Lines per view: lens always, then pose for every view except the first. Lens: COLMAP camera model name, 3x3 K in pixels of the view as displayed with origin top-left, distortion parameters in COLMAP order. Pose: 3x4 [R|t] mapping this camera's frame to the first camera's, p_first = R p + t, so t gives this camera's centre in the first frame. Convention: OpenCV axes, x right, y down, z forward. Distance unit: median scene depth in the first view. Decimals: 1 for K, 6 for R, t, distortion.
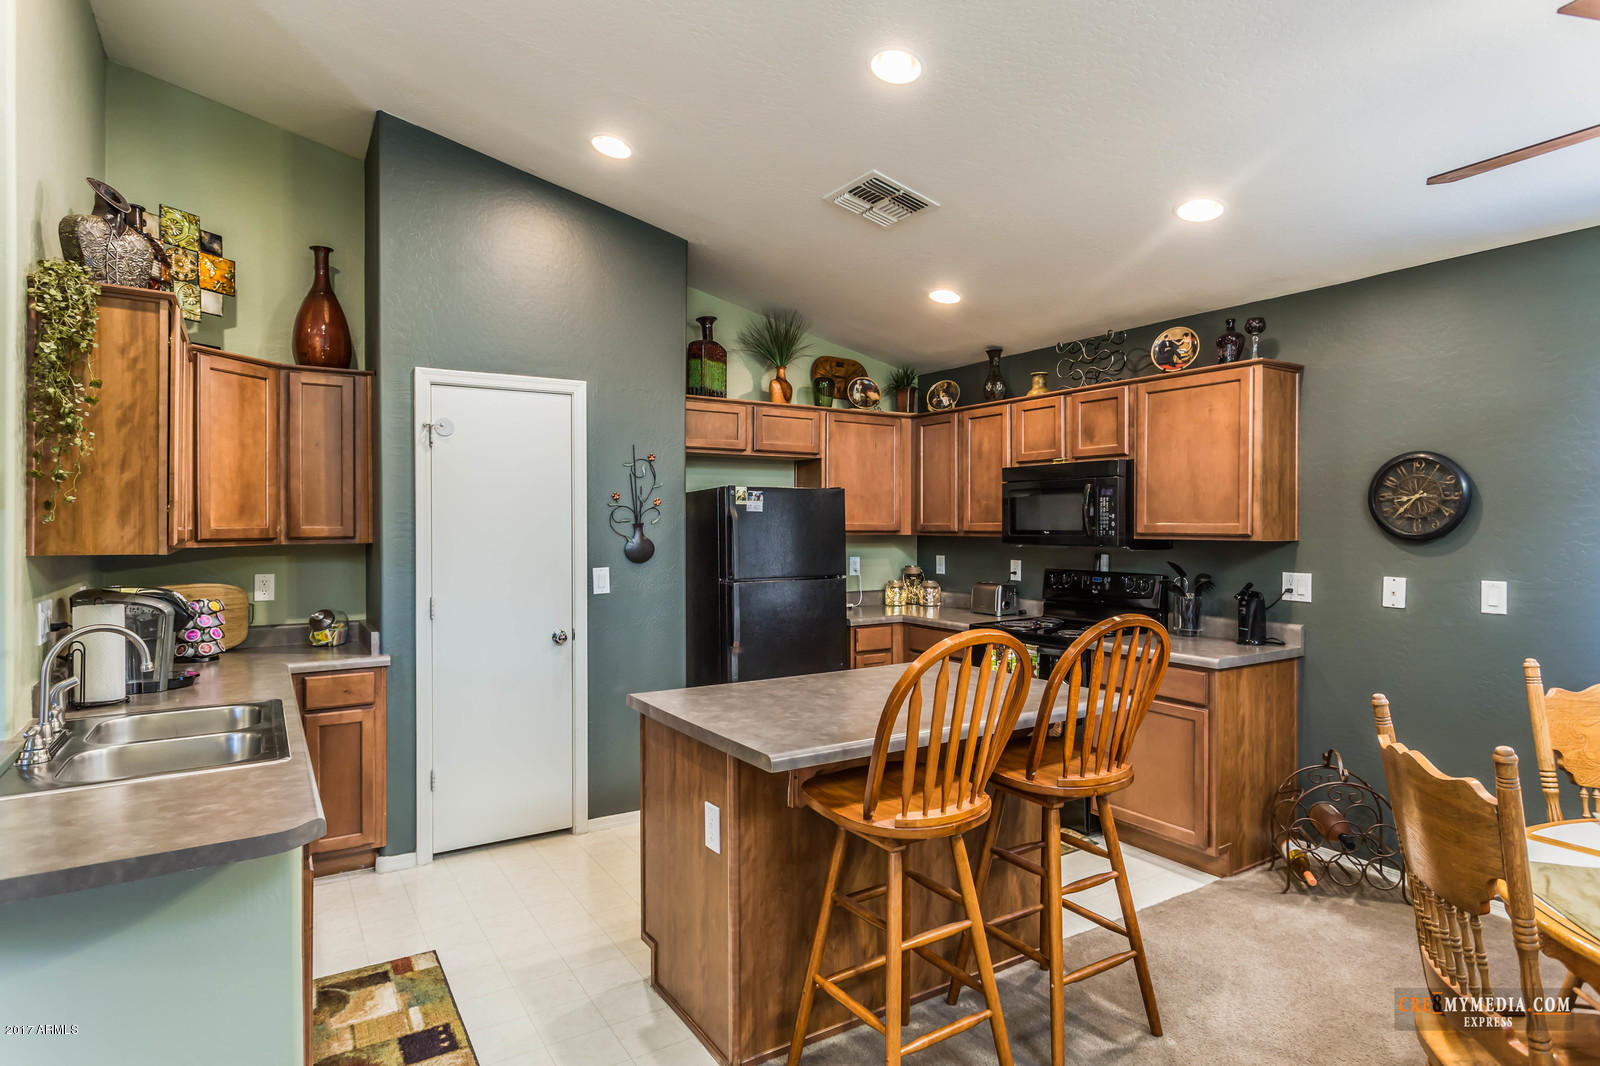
lens RADIAL K [[869.2, 0, 798.4], [0, 869.2, 531.6], [0, 0, 1]] dist [0.008073, 0.000752]
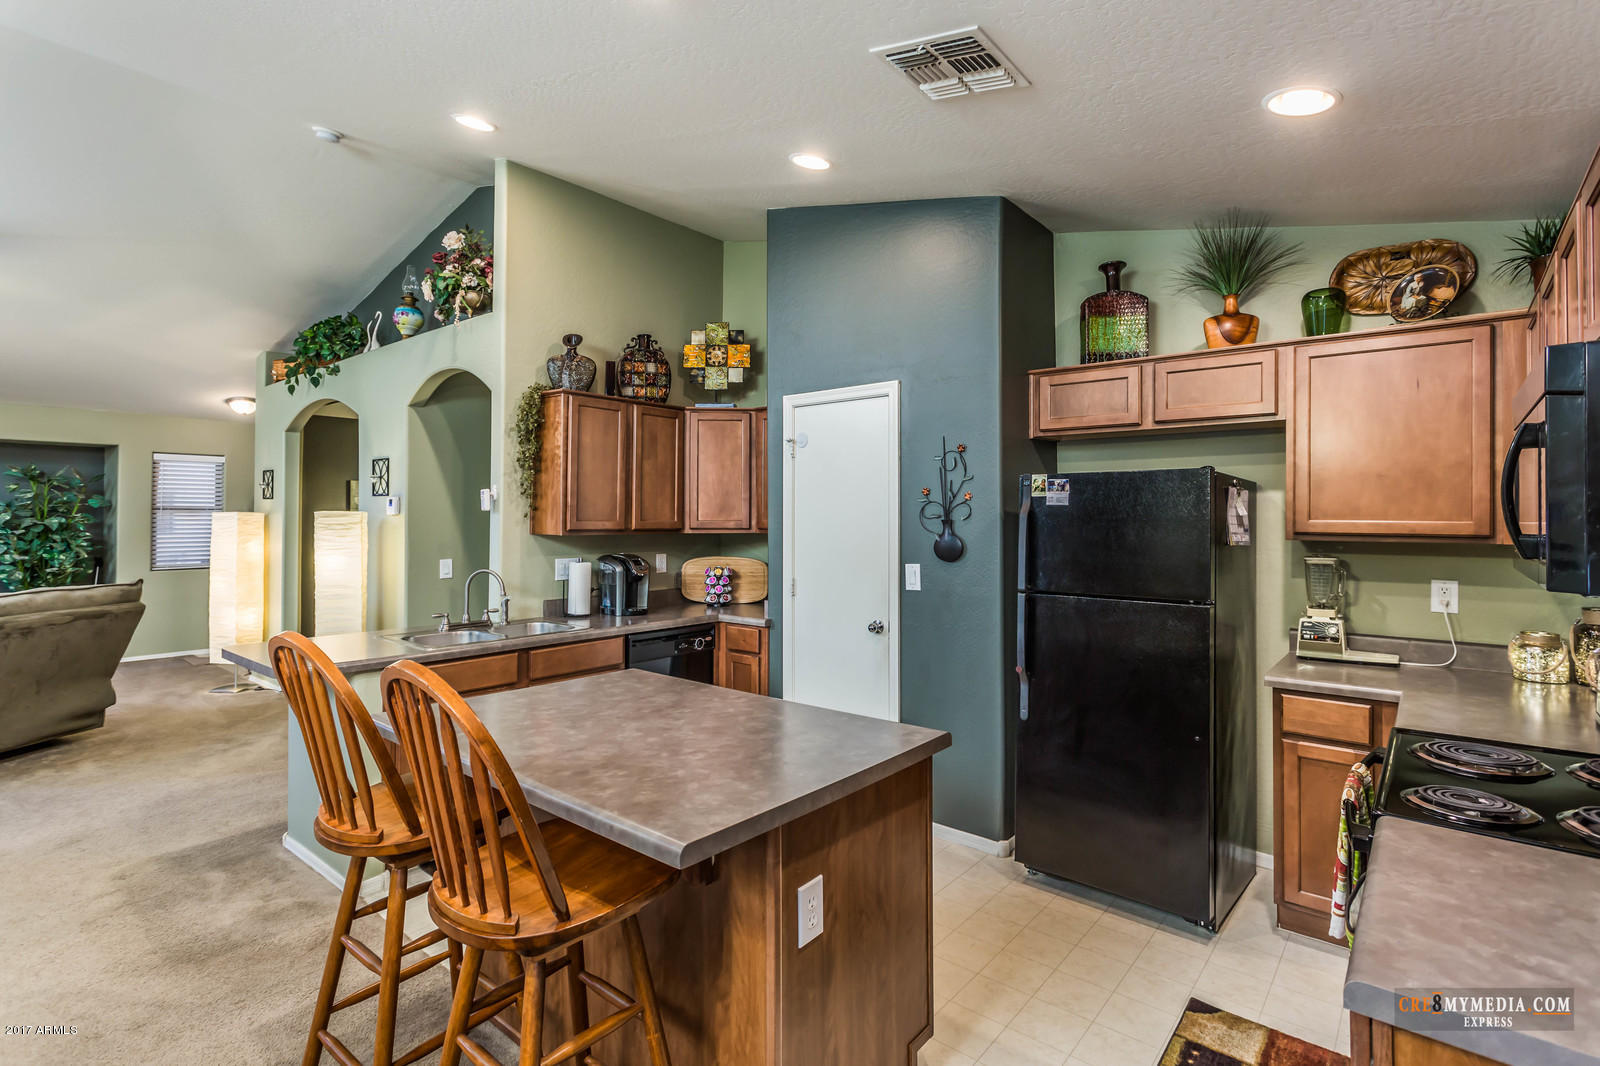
lens RADIAL K [[763.0, 0, 796.6], [0, 763.0, 516.4], [0, 0, 1]] dist [-0.001479, -0.000385]
pose [[0.295860, 0.000503, -0.955231, 0.564817], [-0.015767, 0.999866, -0.004357, -0.006899], [0.955101, 0.016350, 0.295829, 0.614498]]
